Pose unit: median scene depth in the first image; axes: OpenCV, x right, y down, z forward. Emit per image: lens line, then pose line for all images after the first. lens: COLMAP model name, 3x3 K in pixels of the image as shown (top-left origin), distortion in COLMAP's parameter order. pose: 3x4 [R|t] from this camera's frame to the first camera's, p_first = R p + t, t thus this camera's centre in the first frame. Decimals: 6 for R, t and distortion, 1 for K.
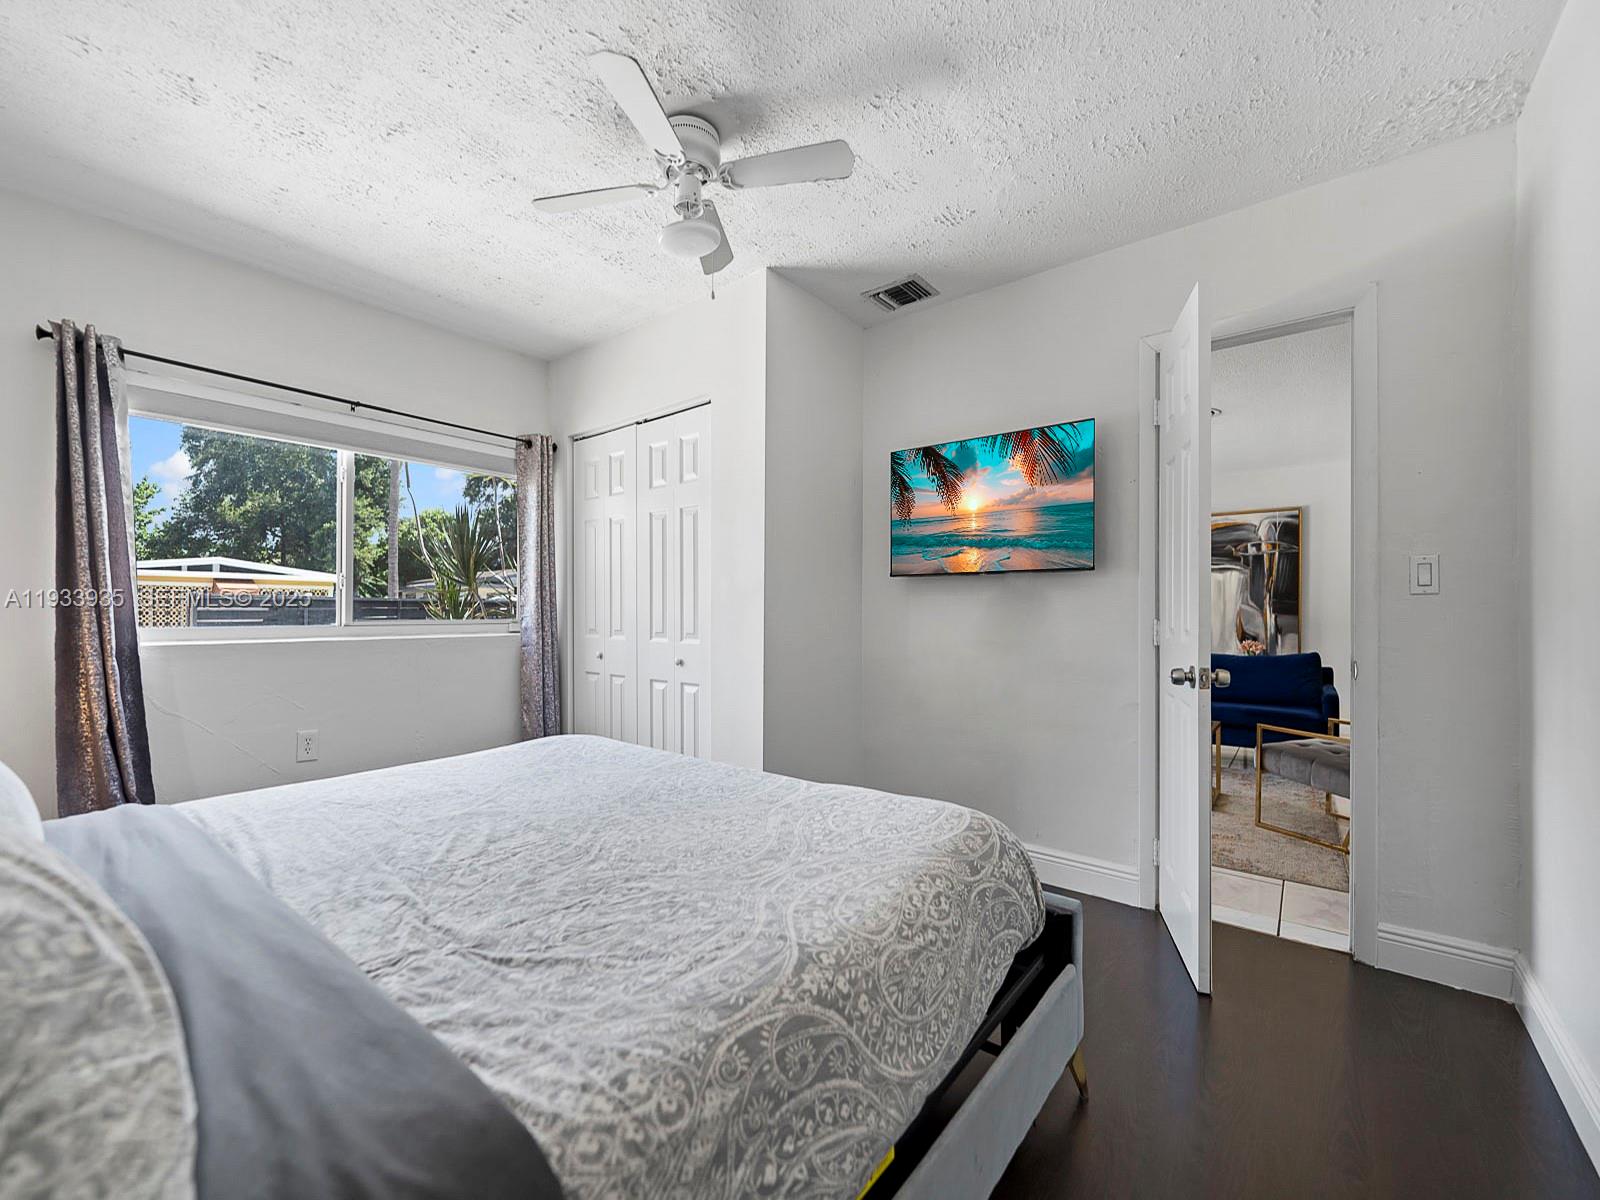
lens RADIAL K [[653.8, 0, 800.4], [0, 653.8, 618.0], [0, 0, 1]] dist [-0.000762, -0.000132]
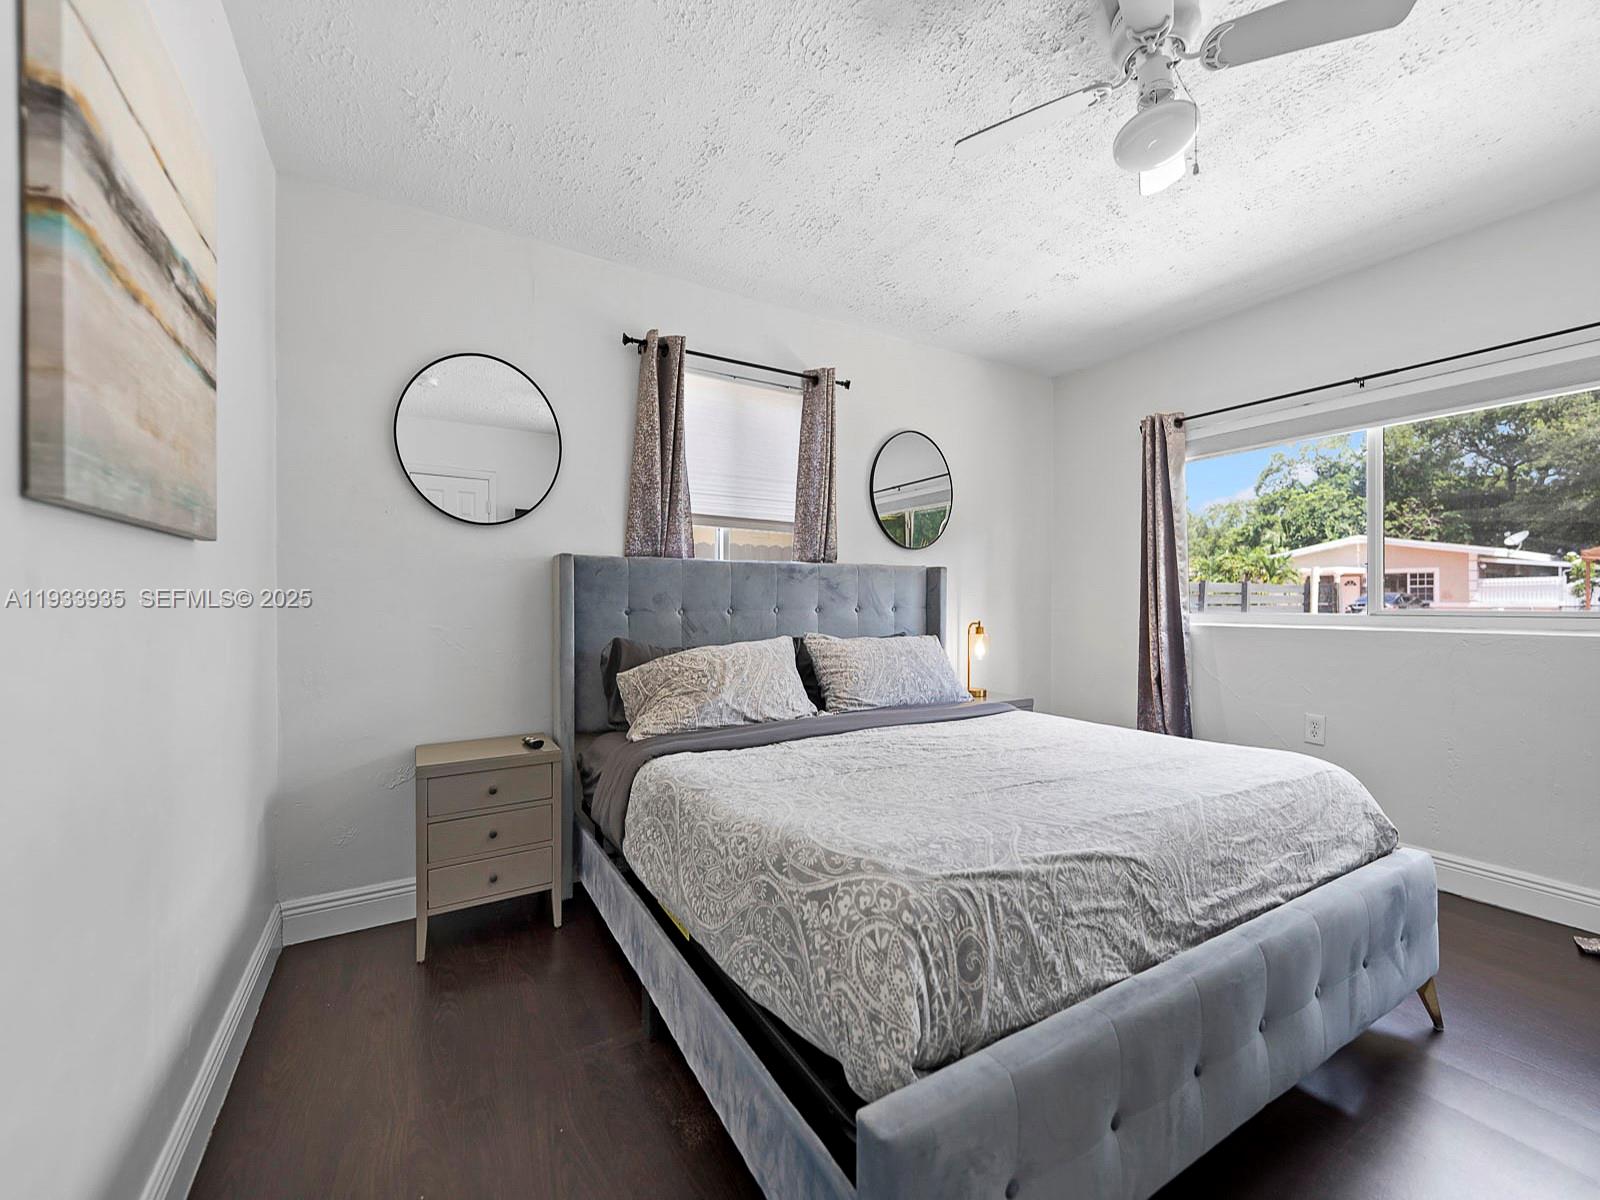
lens RADIAL K [[653.8, 0, 800.4], [0, 653.8, 618.0], [0, 0, 1]] dist [-0.000762, -0.000132]
pose [[-0.357800, 0.022425, -0.933529, 0.974695], [-0.006025, 0.999635, 0.026322, -0.007899], [0.933779, 0.015043, -0.357534, 1.157672]]
